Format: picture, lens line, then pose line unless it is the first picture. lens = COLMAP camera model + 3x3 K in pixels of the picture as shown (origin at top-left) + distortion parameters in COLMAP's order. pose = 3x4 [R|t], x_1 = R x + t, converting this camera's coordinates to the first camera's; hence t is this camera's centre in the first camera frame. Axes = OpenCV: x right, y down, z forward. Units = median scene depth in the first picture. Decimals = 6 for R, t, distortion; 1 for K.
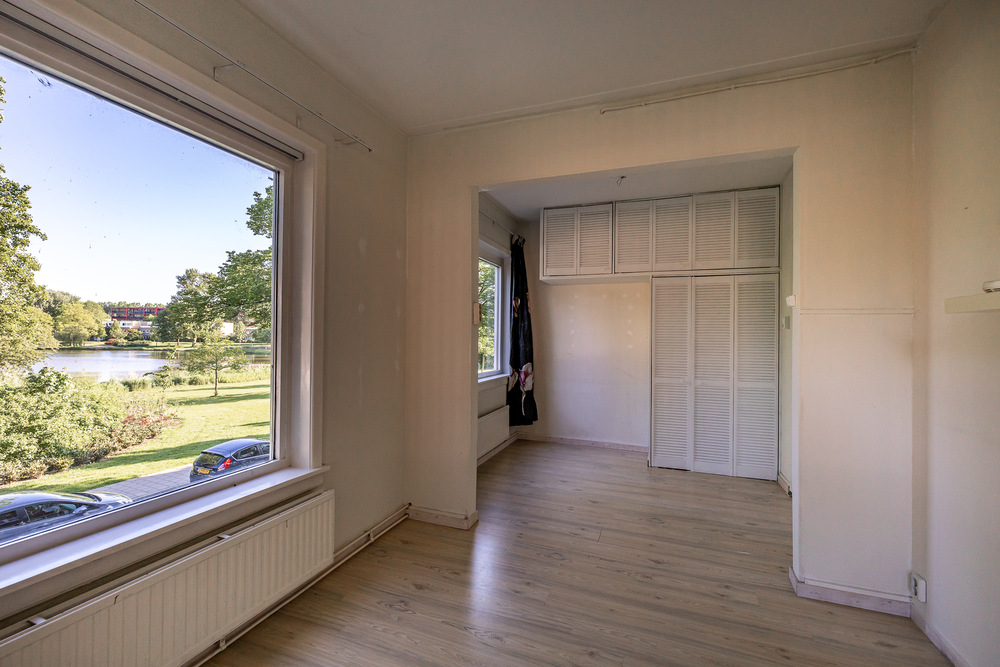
lens RADIAL K [[409.2, 0, 502.8], [0, 409.2, 335.5], [0, 0, 1]] dist [-0.001341, 0.000047]
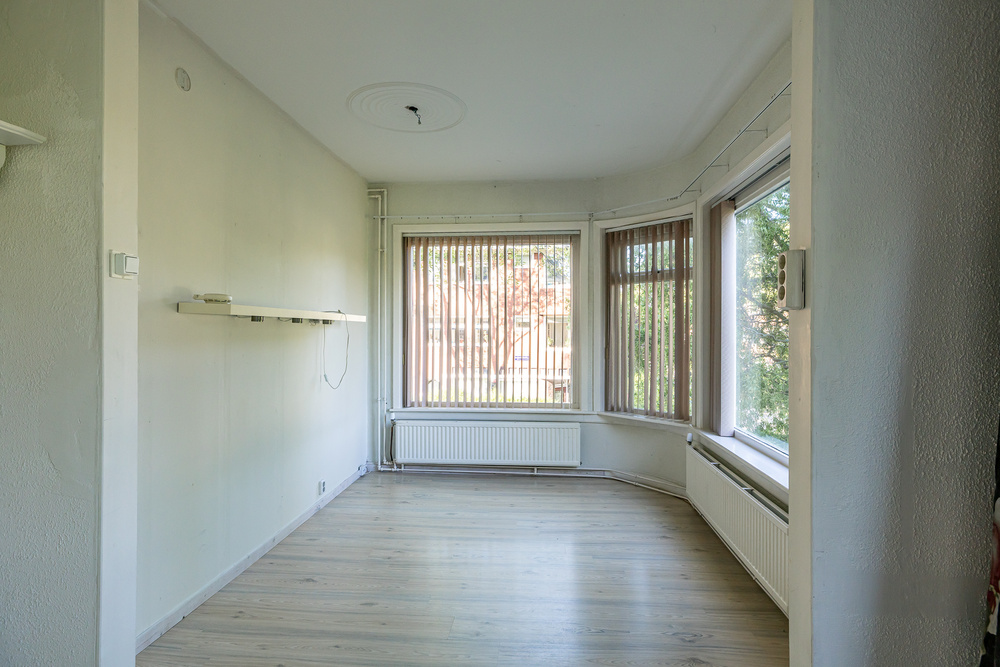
lens RADIAL K [[508.0, 0, 503.3], [0, 508.0, 333.4], [0, 0, 1]] dist [0.001962, -0.001220]
pose [[-0.964013, -0.011704, -0.265597, 0.461362], [-0.009528, 0.999910, -0.009478, 0.004379], [0.265684, -0.006606, -0.964038, 2.053207]]
